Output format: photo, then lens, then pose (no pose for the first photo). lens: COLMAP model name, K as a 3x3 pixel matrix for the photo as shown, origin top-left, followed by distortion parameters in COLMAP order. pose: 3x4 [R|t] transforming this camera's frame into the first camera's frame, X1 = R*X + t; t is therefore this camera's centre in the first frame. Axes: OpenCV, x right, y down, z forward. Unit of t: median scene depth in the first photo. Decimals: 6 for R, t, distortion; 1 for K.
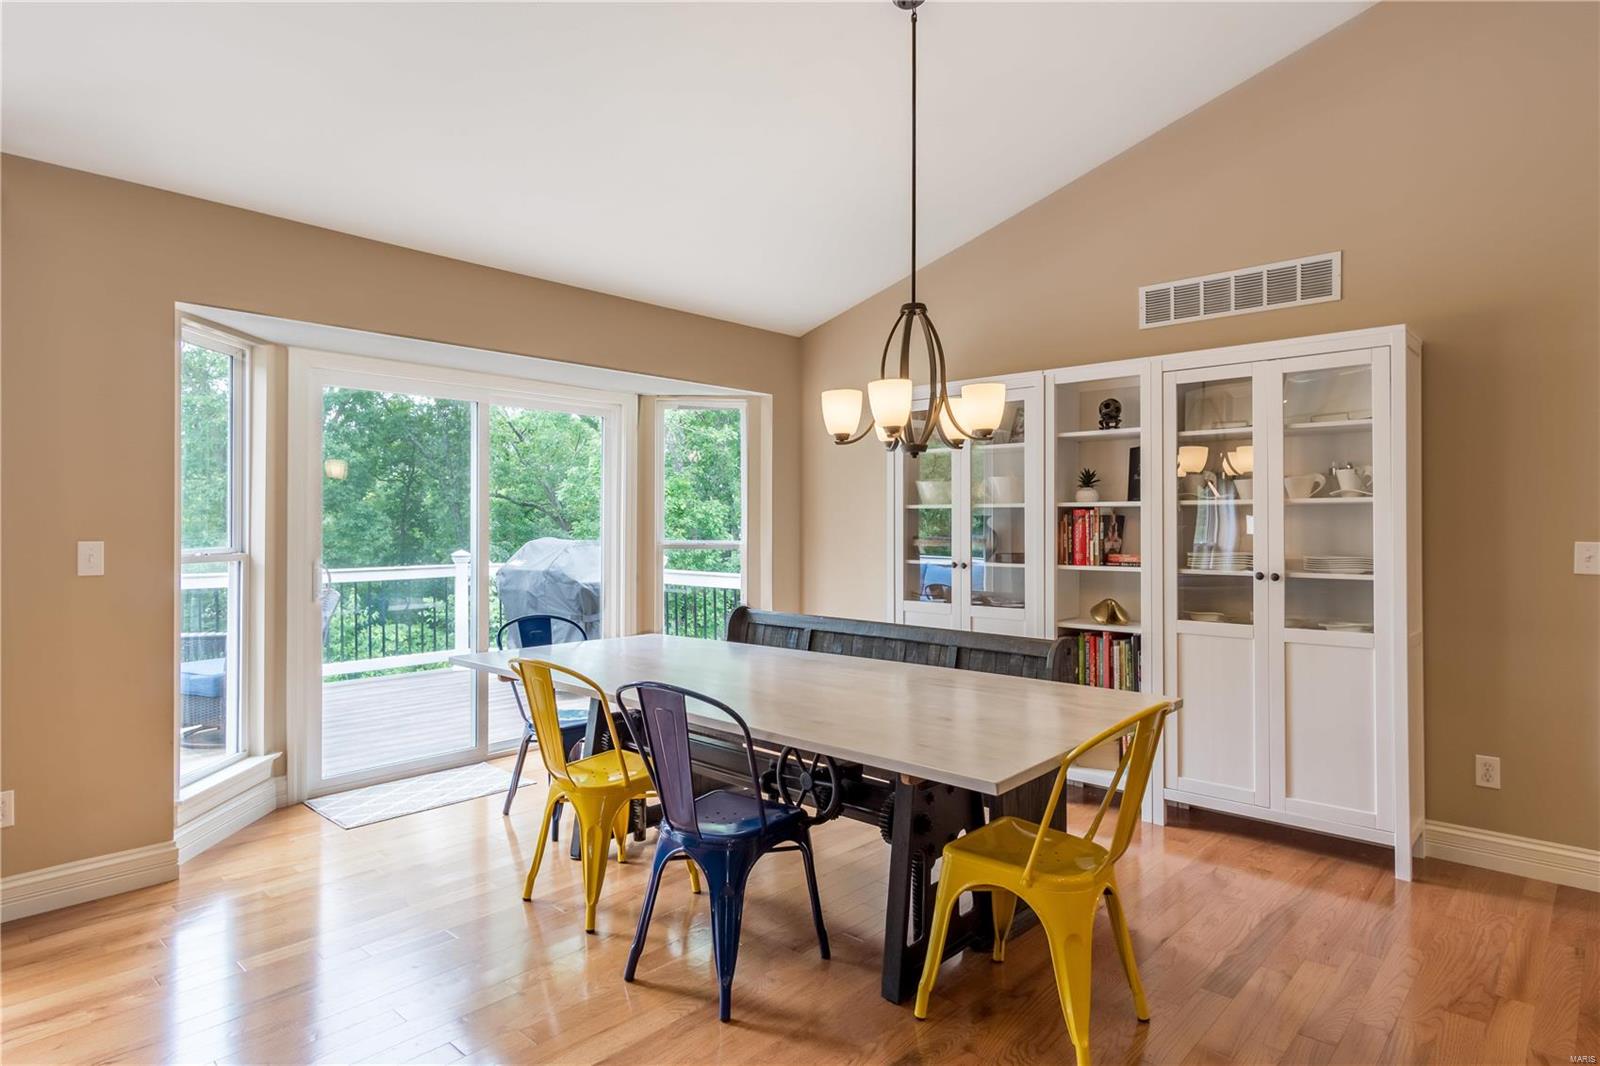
lens RADIAL K [[1043.9, 0, 800.0], [0, 1043.9, 533.0], [0, 0, 1]] dist [-0.006410, -0.001738]
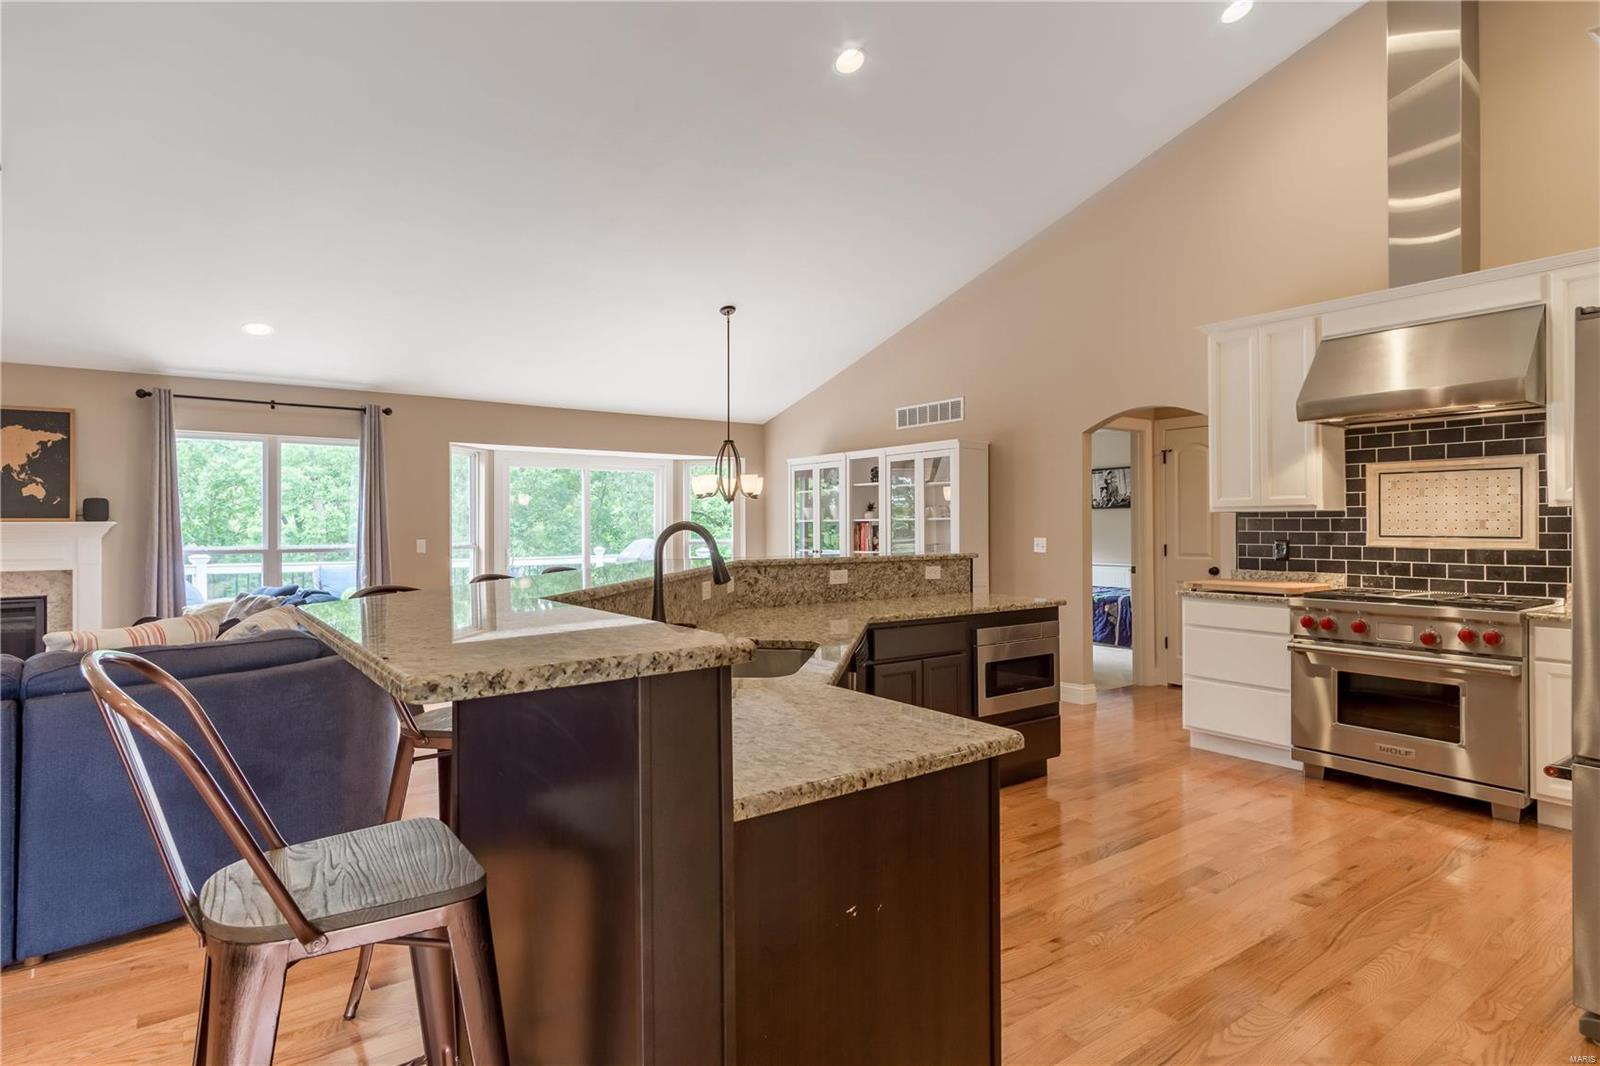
lens RADIAL K [[1221.6, 0, 800.0], [0, 1221.6, 533.0], [0, 0, 1]] dist [0.000429, -0.001082]
pose [[0.972522, -0.007669, -0.232684, 0.728293], [0.007423, 0.999971, -0.001935, 0.000519], [0.232692, 0.000155, 0.972551, -1.344575]]
